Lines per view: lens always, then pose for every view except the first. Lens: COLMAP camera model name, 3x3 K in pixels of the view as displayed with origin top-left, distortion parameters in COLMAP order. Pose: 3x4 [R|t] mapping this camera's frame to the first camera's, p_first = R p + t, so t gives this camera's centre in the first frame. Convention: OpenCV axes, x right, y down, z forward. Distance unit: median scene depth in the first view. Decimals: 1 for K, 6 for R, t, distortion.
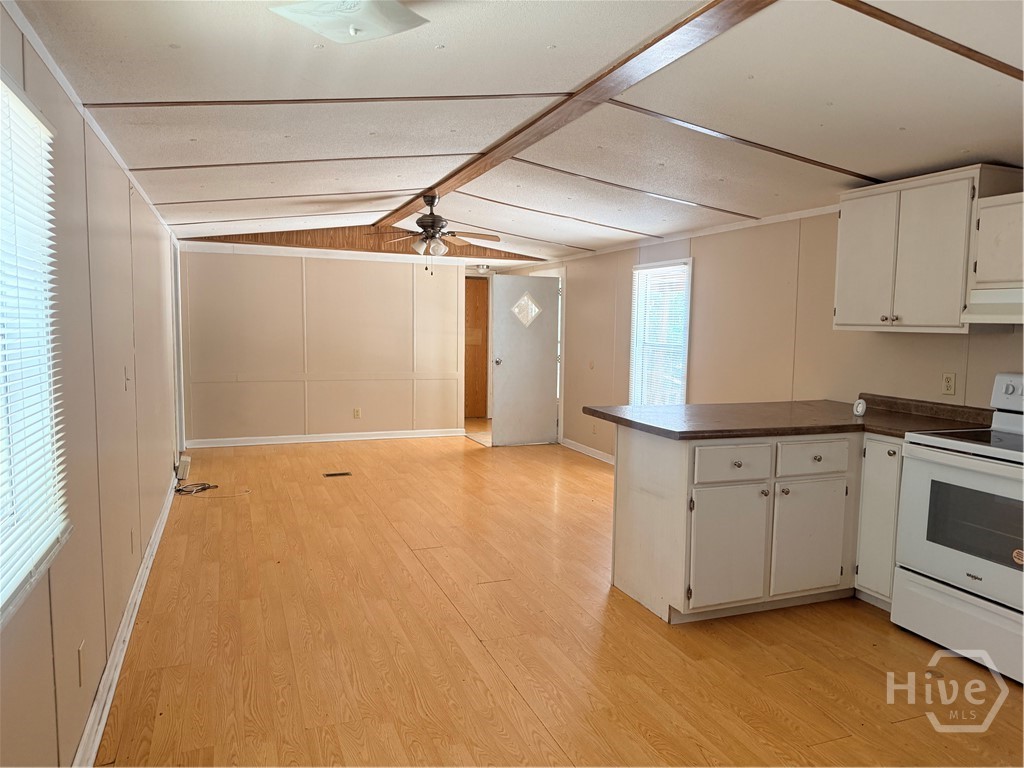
lens RADIAL K [[715.2, 0, 518.2], [0, 715.2, 380.5], [0, 0, 1]] dist [0.069223, -0.087817]
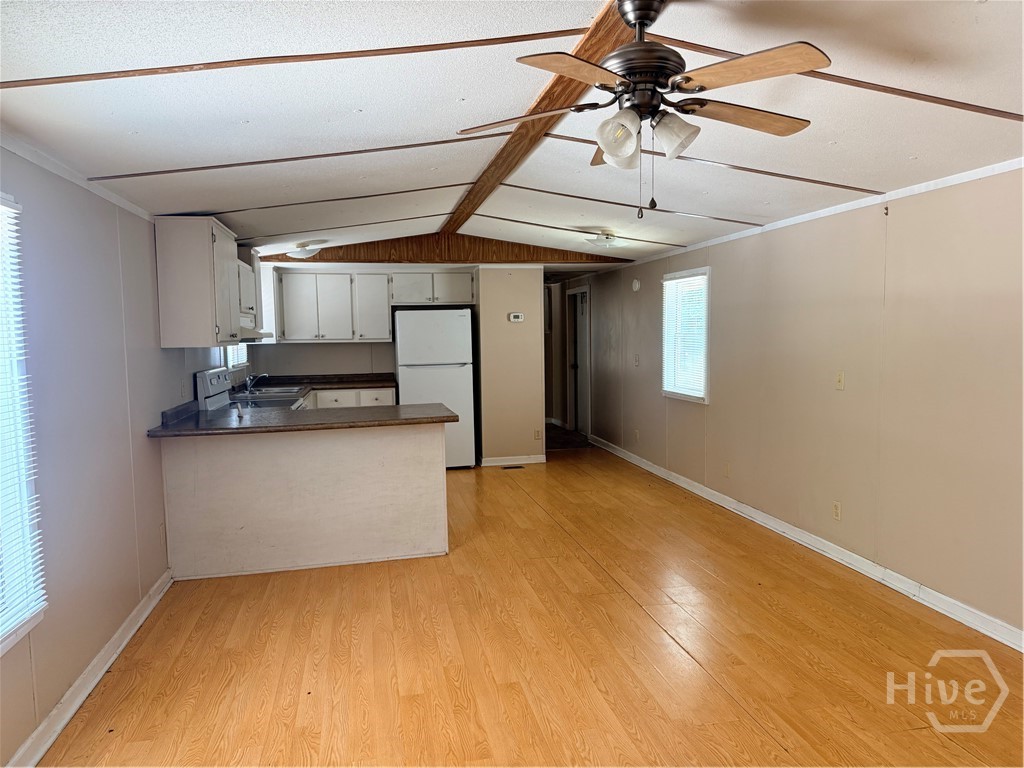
lens RADIAL K [[715.2, 0, 518.2], [0, 715.2, 380.5], [0, 0, 1]] dist [0.069223, -0.087817]
pose [[-0.984854, -0.005493, 0.173297, -0.189536], [0.021156, 0.988223, 0.151552, -0.183856], [-0.172089, 0.152923, -0.973139, 2.077048]]
